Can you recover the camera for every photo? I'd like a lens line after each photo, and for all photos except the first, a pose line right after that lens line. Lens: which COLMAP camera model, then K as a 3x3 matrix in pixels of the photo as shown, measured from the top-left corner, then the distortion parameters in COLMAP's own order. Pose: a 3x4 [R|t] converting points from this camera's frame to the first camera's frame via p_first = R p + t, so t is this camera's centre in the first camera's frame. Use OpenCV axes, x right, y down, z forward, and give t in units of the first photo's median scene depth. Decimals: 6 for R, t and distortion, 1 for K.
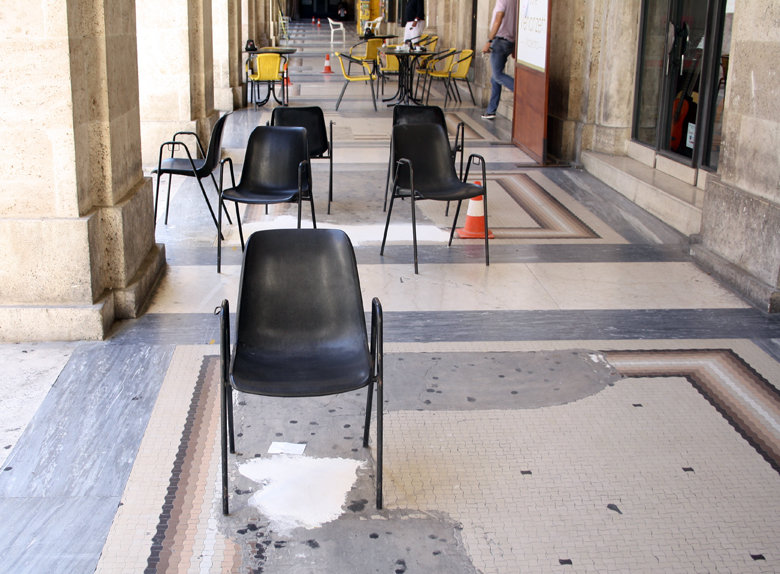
lens RADIAL K [[1011.2, 0, 385.8], [0, 1011.2, 285.2], [0, 0, 1]] dist [-0.106875, 0.000000]
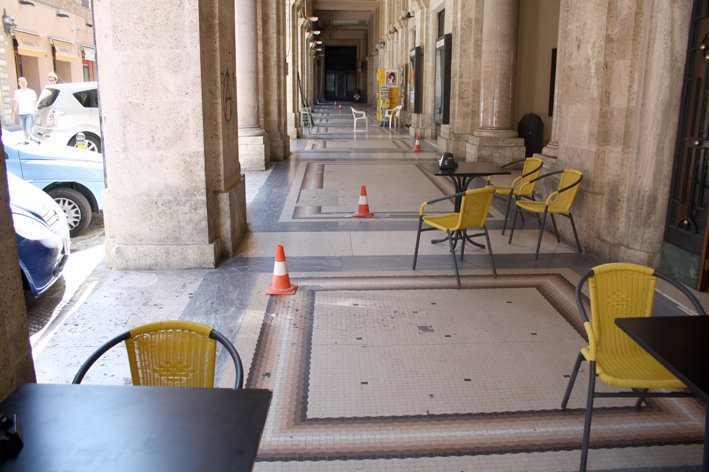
lens RADIAL K [[578.9, 0, 359.9], [0, 578.9, 238.4], [0, 0, 1]] dist [-0.114559, 0.066012]
pose [[0.999623, 0.001254, -0.027412, -0.030961], [-0.001718, 0.999855, -0.016925, -0.118084], [0.027386, 0.016966, 0.999481, 0.400323]]
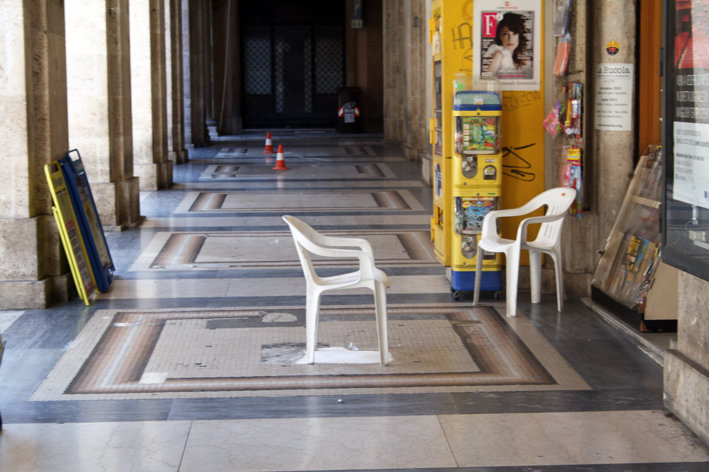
lens RADIAL K [[1529.4, 0, 354.6], [0, 1529.4, 235.9], [0, 0, 1]] dist [-0.031760, 0.000000]
pose [[0.999191, -0.018665, -0.035615, -0.035119], [0.012417, 0.985670, -0.168228, -0.210054], [0.038244, 0.167650, 0.985105, 0.712909]]
